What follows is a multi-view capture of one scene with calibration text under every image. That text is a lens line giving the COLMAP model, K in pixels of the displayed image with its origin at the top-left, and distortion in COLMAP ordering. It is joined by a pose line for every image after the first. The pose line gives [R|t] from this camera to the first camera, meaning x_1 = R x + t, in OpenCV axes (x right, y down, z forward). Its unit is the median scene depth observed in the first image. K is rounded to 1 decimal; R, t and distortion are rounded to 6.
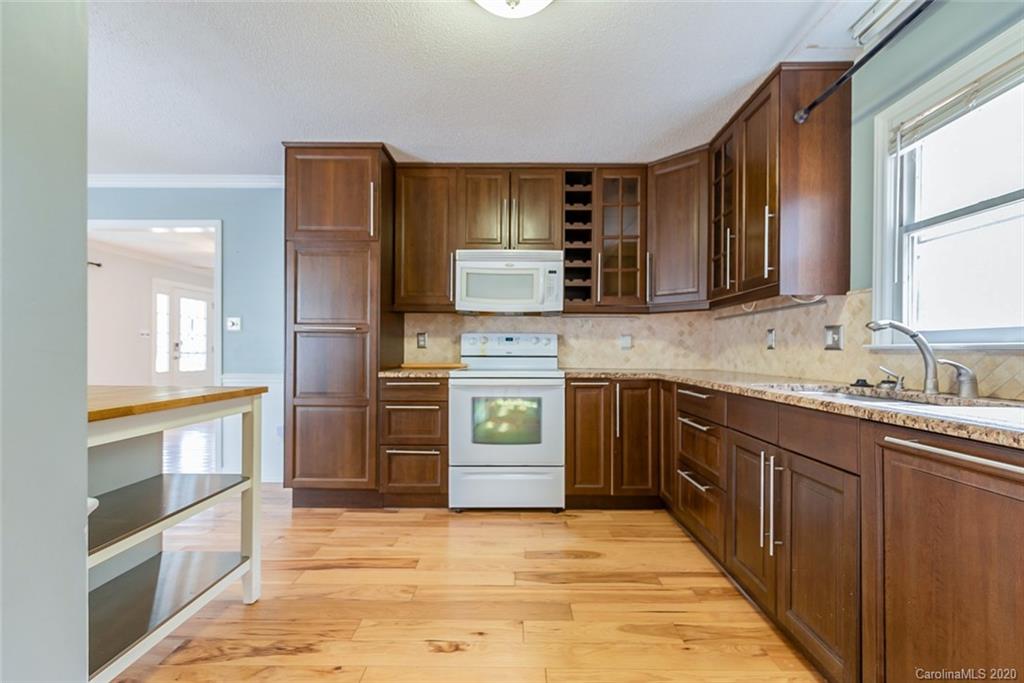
lens RADIAL K [[441.0, 0, 515.3], [0, 441.0, 347.3], [0, 0, 1]] dist [0.007145, 0.000934]
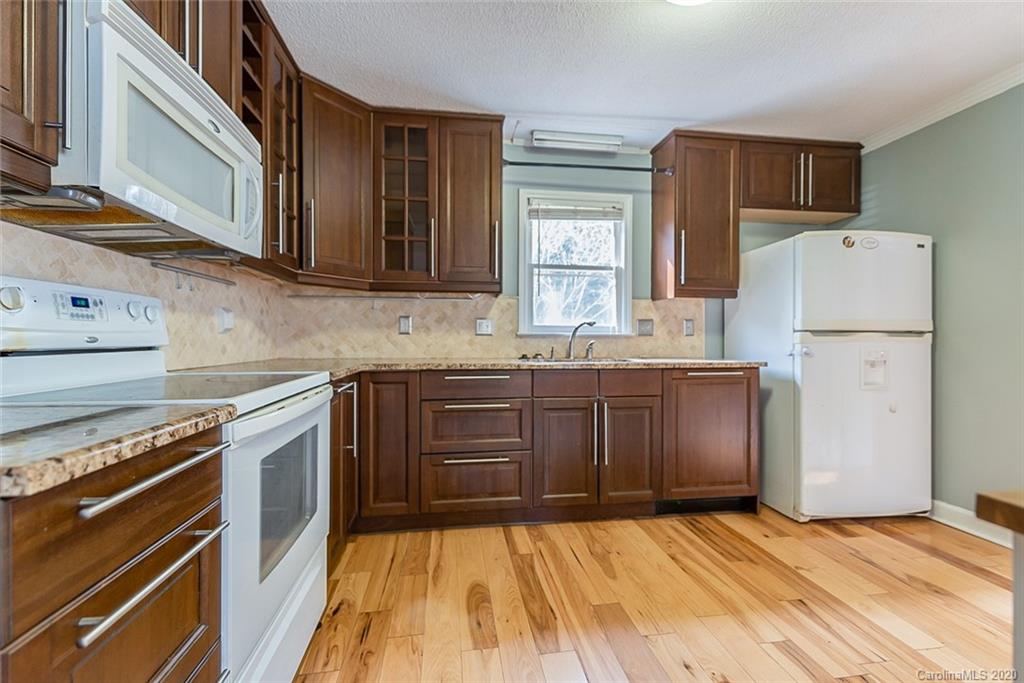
lens RADIAL K [[441.0, 0, 513.6], [0, 441.0, 339.4], [0, 0, 1]] dist [0.007145, 0.000934]
pose [[-0.155013, -0.007907, 0.987881, -0.621919], [-0.011862, 0.999911, 0.006142, 0.007758], [-0.987841, -0.010766, -0.155093, 1.052279]]
